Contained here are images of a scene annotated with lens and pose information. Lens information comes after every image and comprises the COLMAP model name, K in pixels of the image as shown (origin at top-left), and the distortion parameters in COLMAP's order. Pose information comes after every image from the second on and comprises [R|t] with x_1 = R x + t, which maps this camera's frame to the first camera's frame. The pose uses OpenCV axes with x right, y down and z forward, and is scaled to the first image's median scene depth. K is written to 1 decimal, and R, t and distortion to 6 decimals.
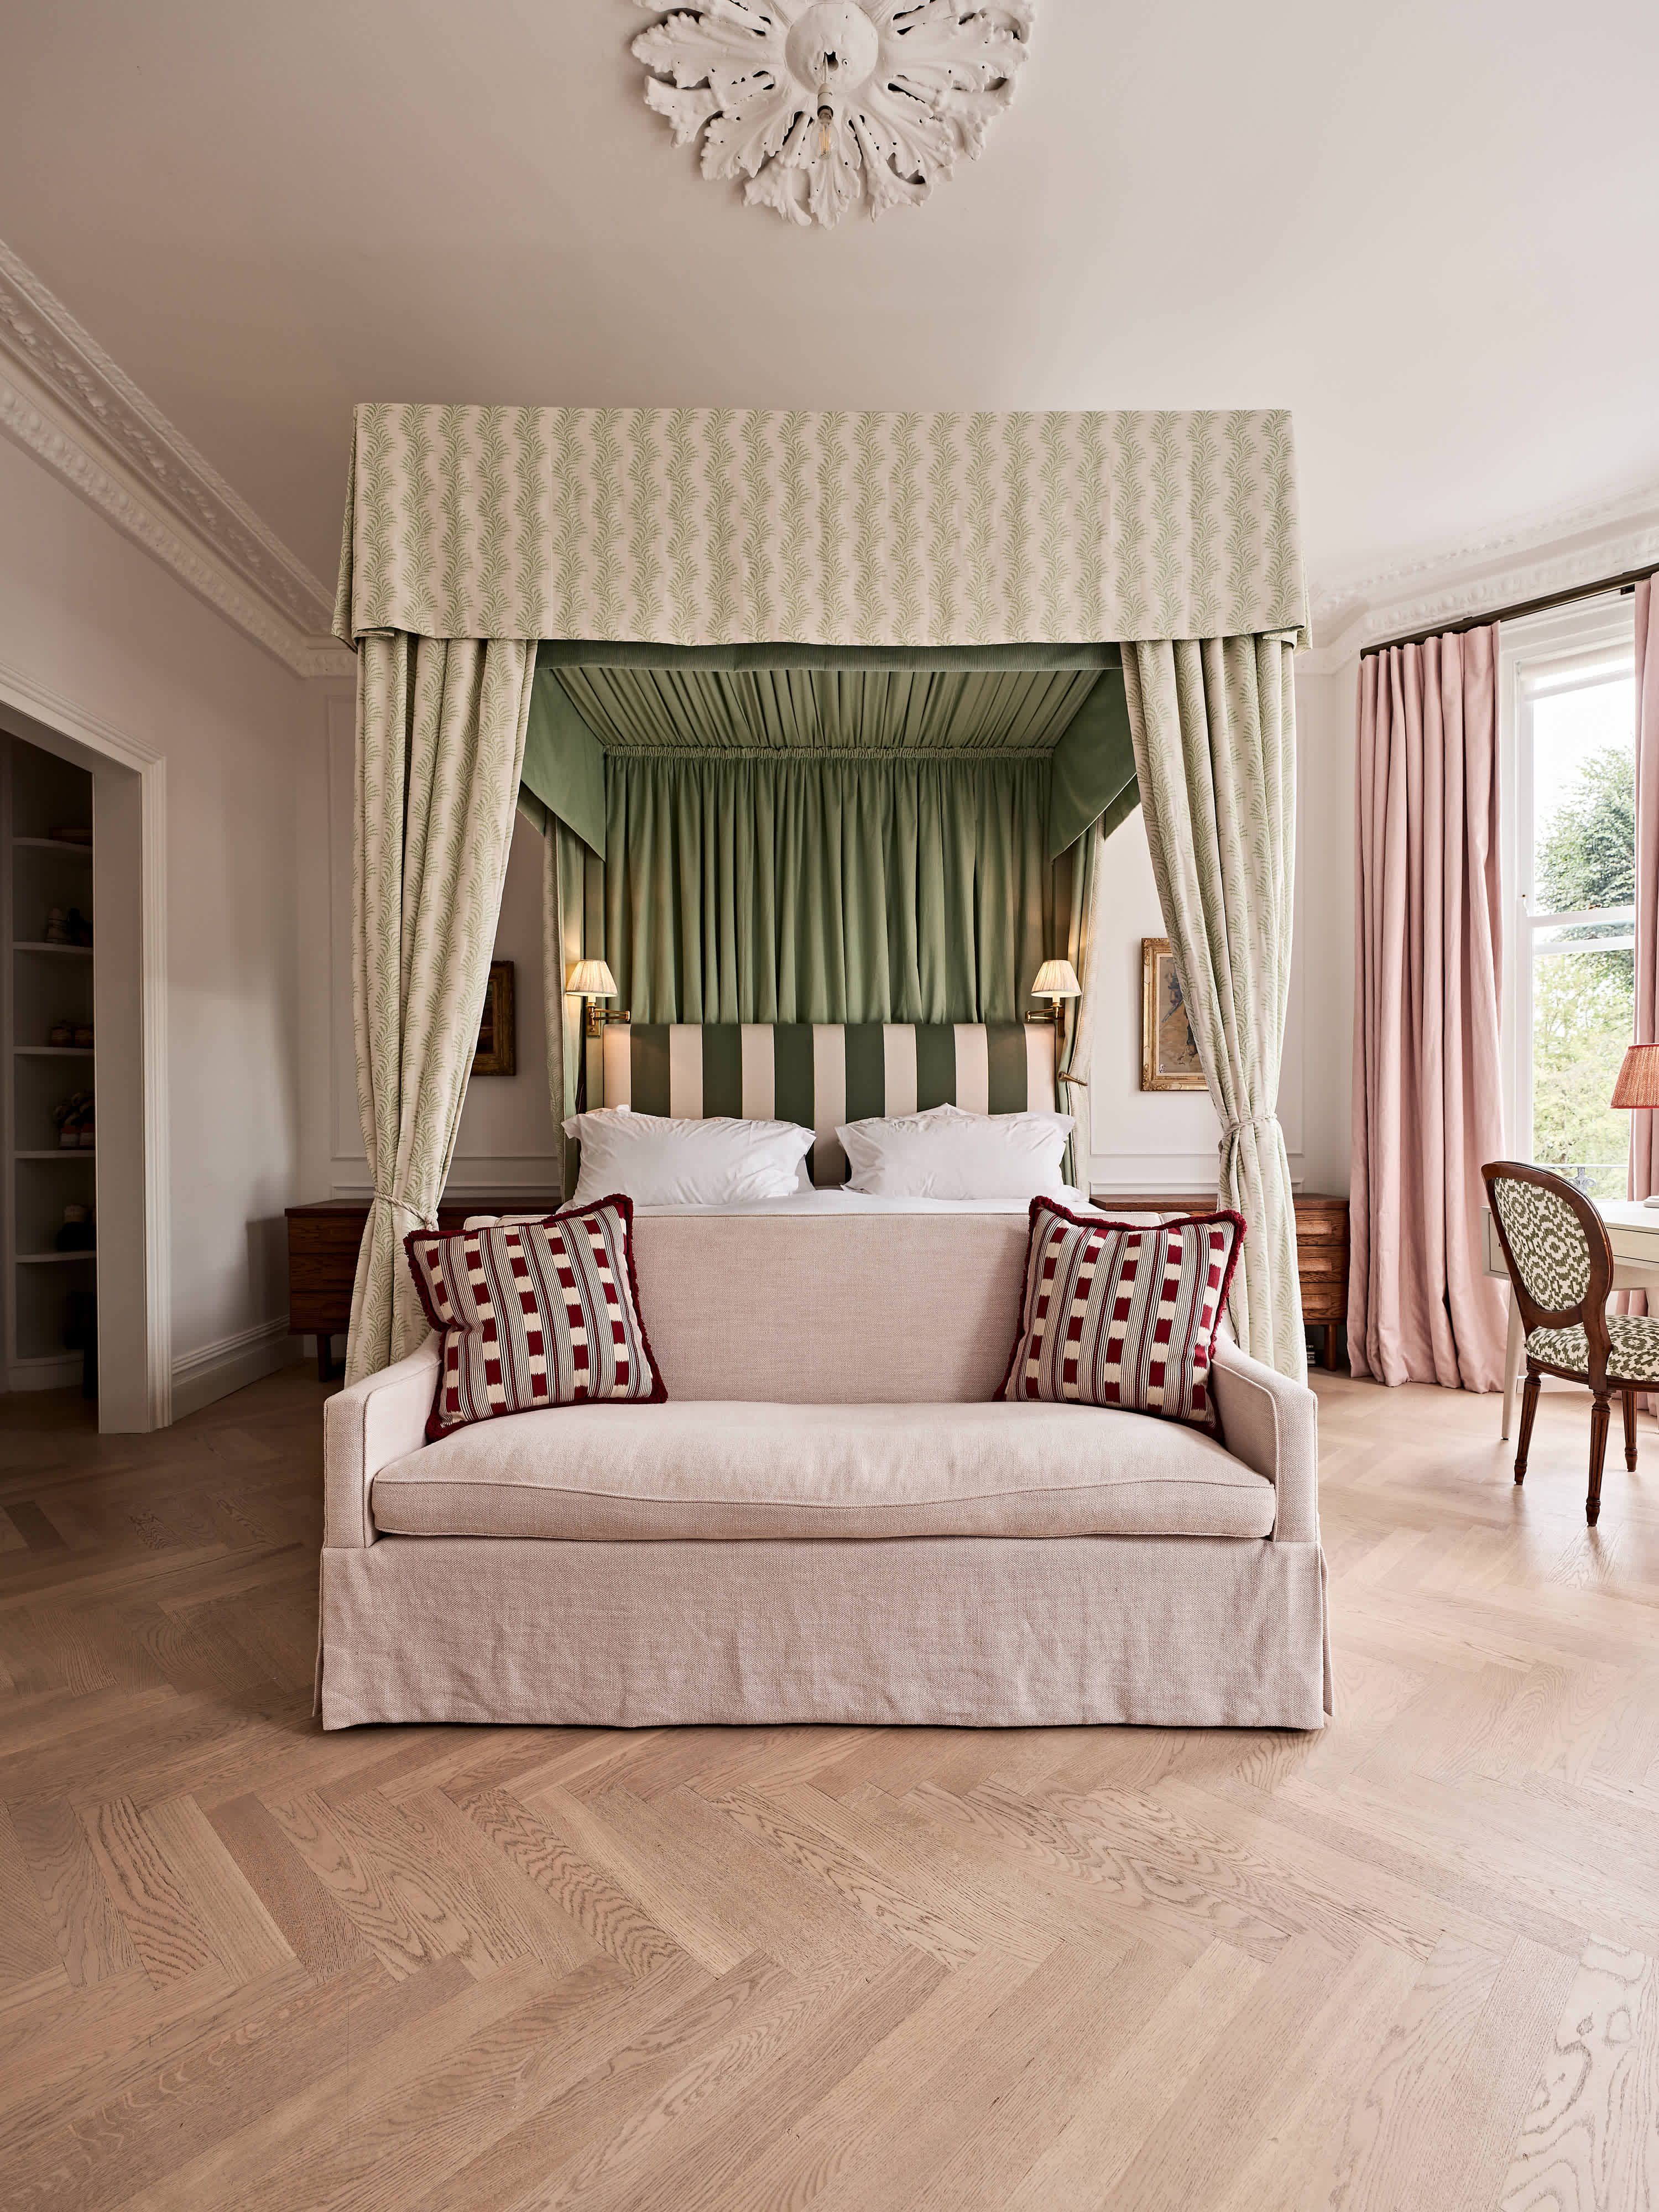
lens RADIAL K [[1072.7, 0, 832.9], [0, 1072.7, 1132.9], [0, 0, 1]] dist [-0.000596, -0.001650]
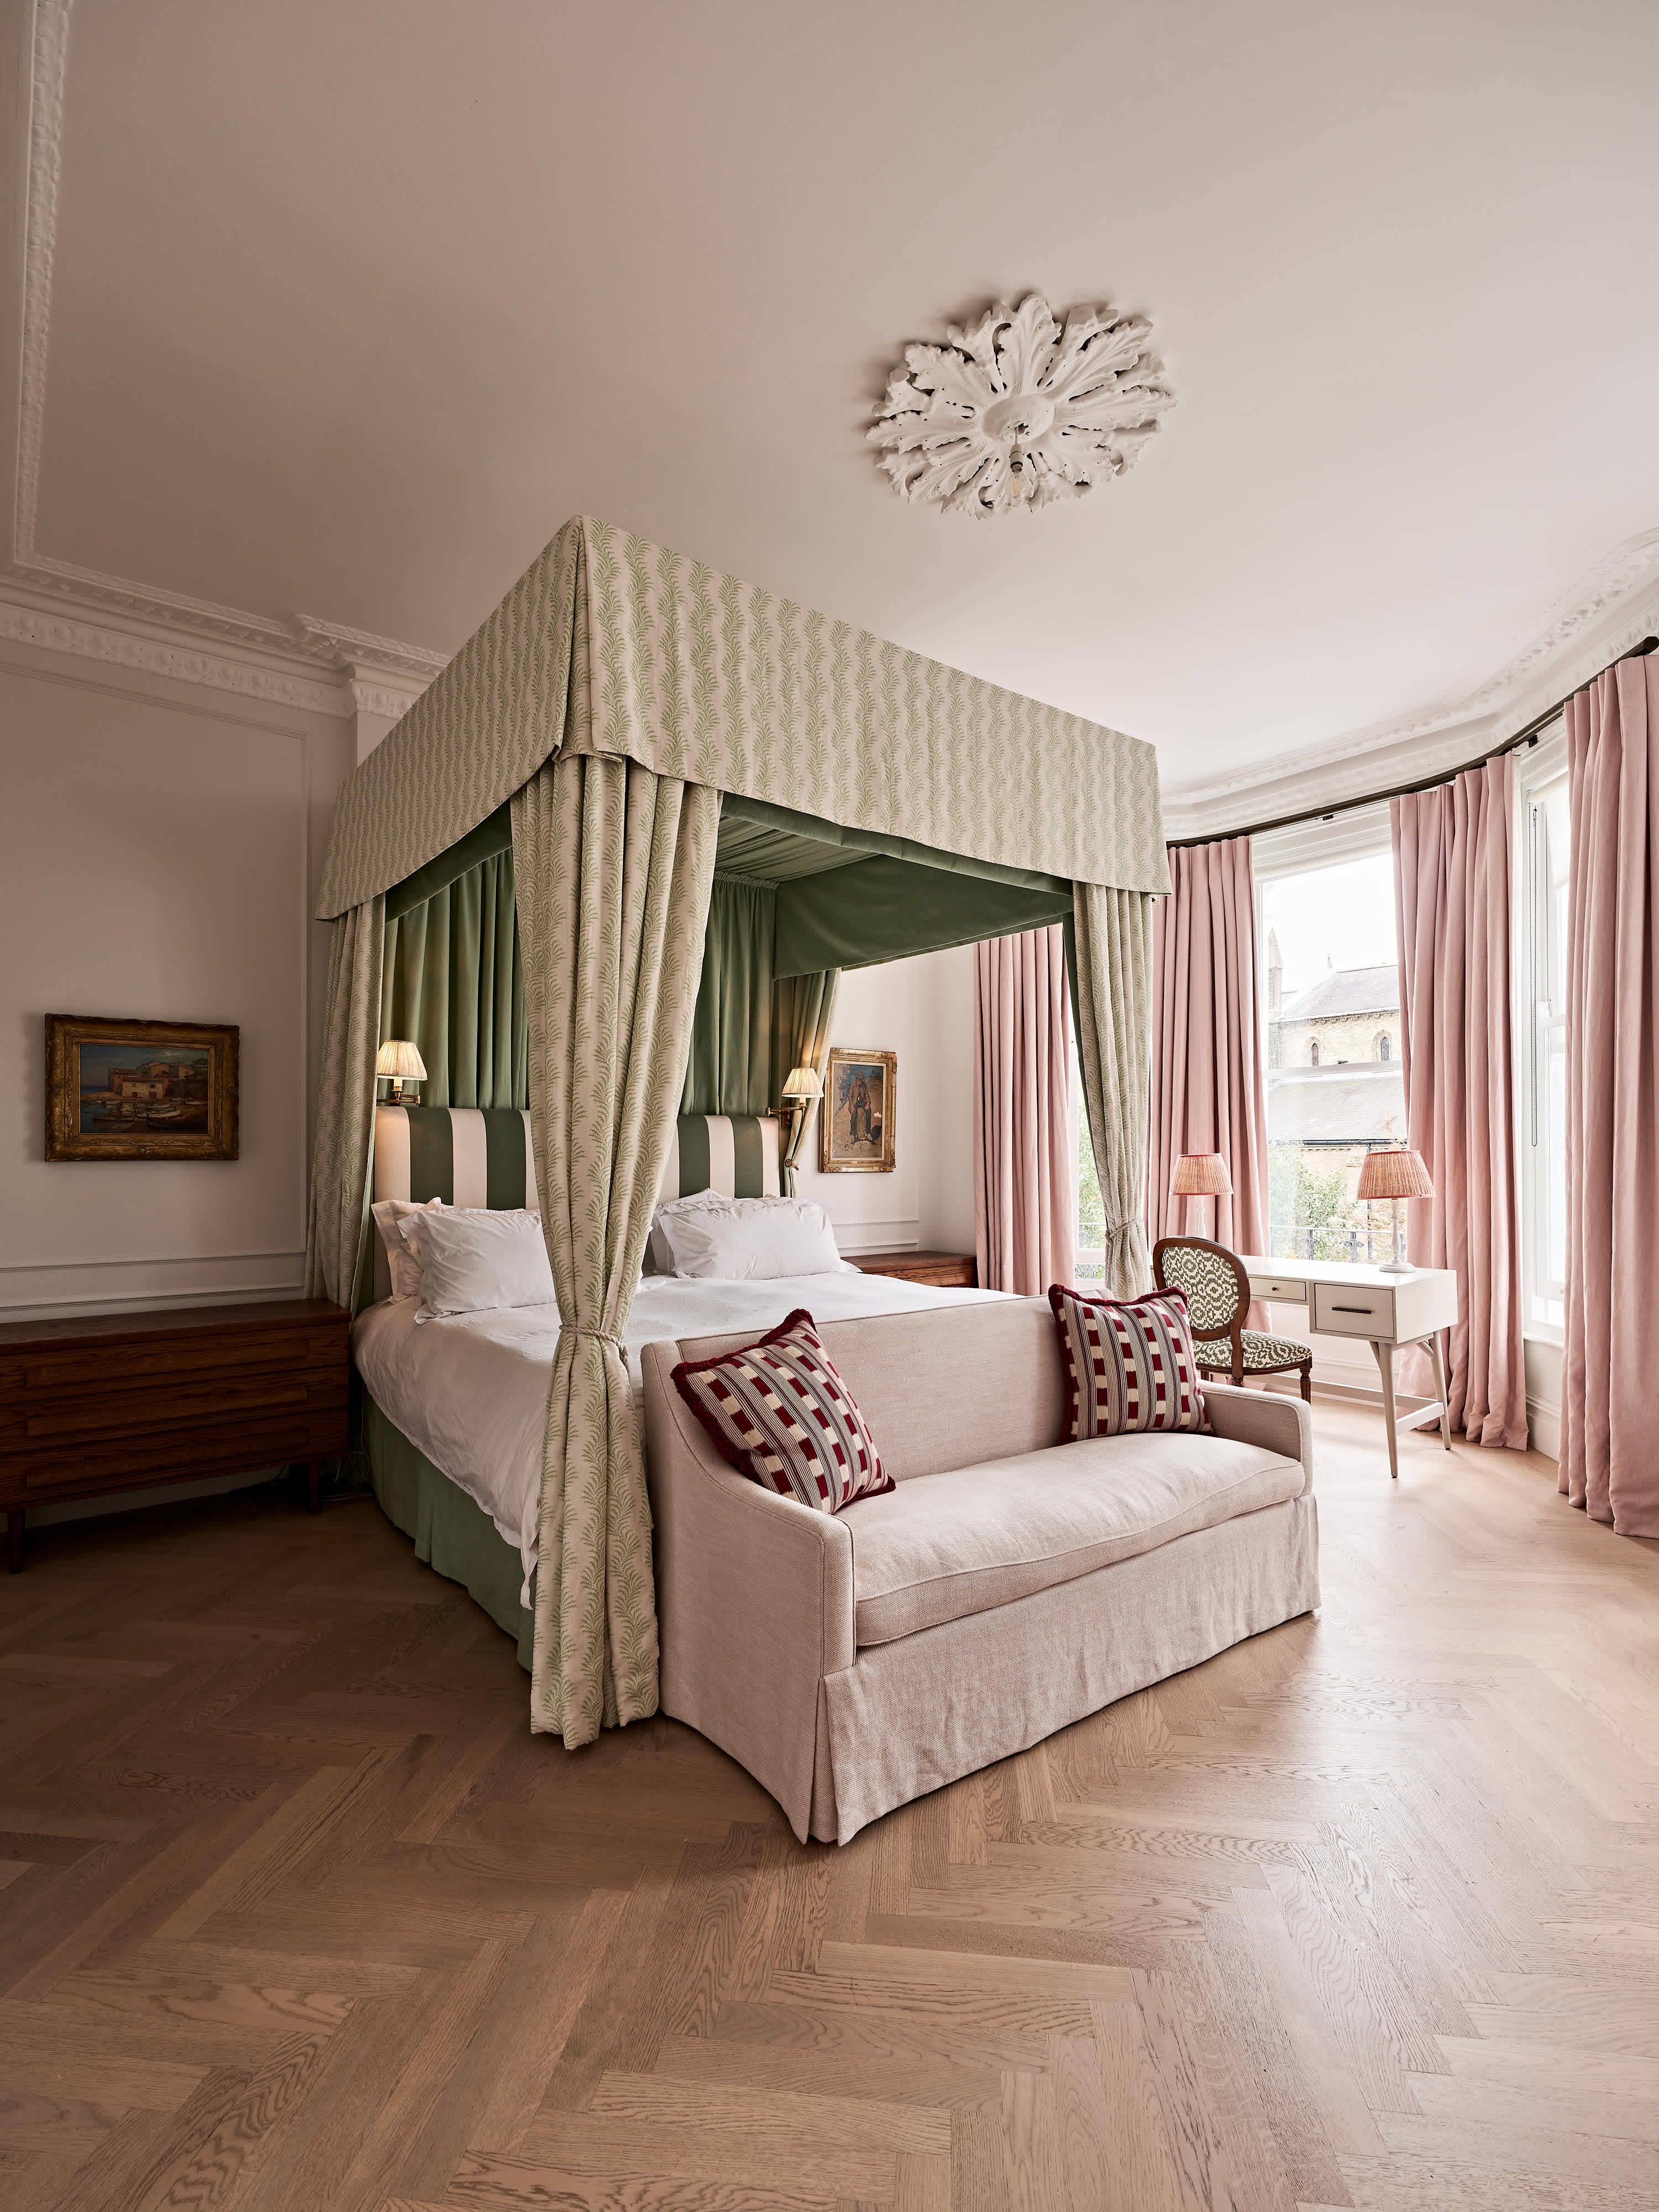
lens RADIAL K [[1072.7, 0, 767.0], [0, 1072.7, 1142.6], [0, 0, 1]] dist [-0.000596, -0.001650]
pose [[0.800314, 0.007383, 0.599536, -0.900136], [0.004855, 0.999812, -0.018794, -0.094451], [-0.599562, 0.017952, 0.800127, 0.135710]]
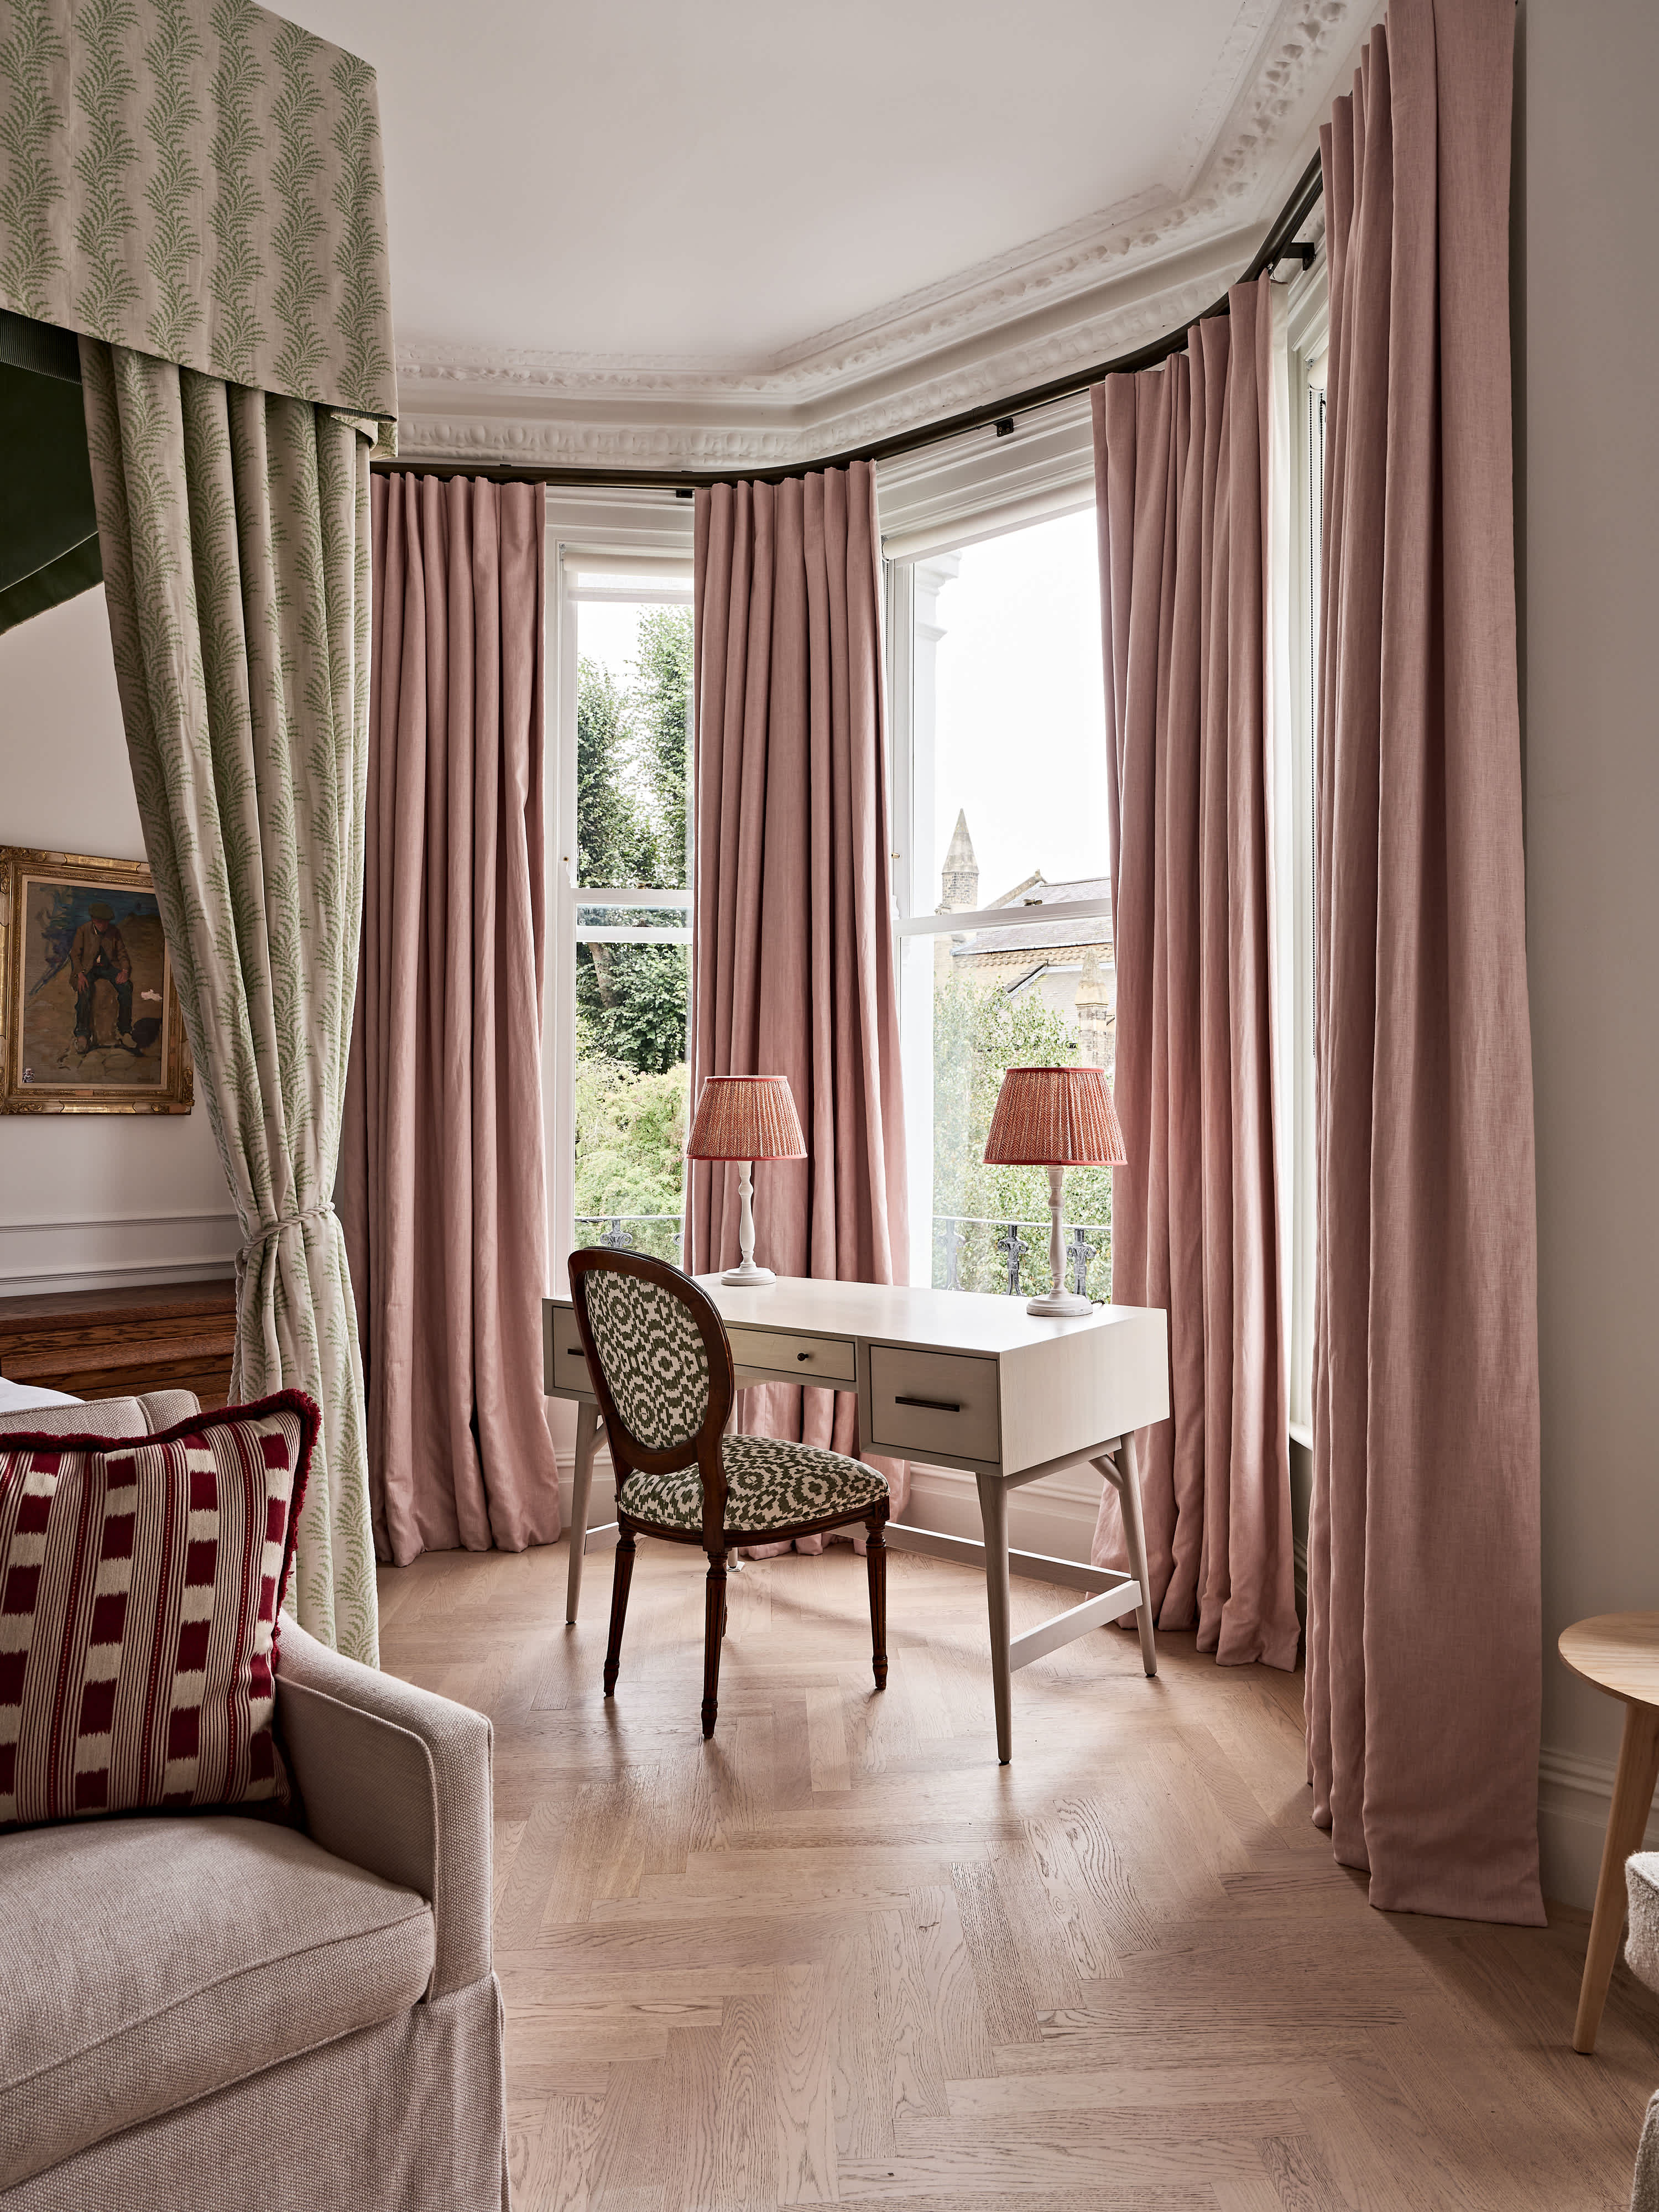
lens RADIAL K [[1597.6, 0, 863.4], [0, 1597.6, 1067.4], [0, 0, 1]] dist [-0.002981, 0.000749]
pose [[0.666279, 0.022607, 0.745360, -0.058831], [0.002907, 0.999454, -0.032913, -0.065432], [-0.745697, 0.024096, 0.665849, 0.188276]]
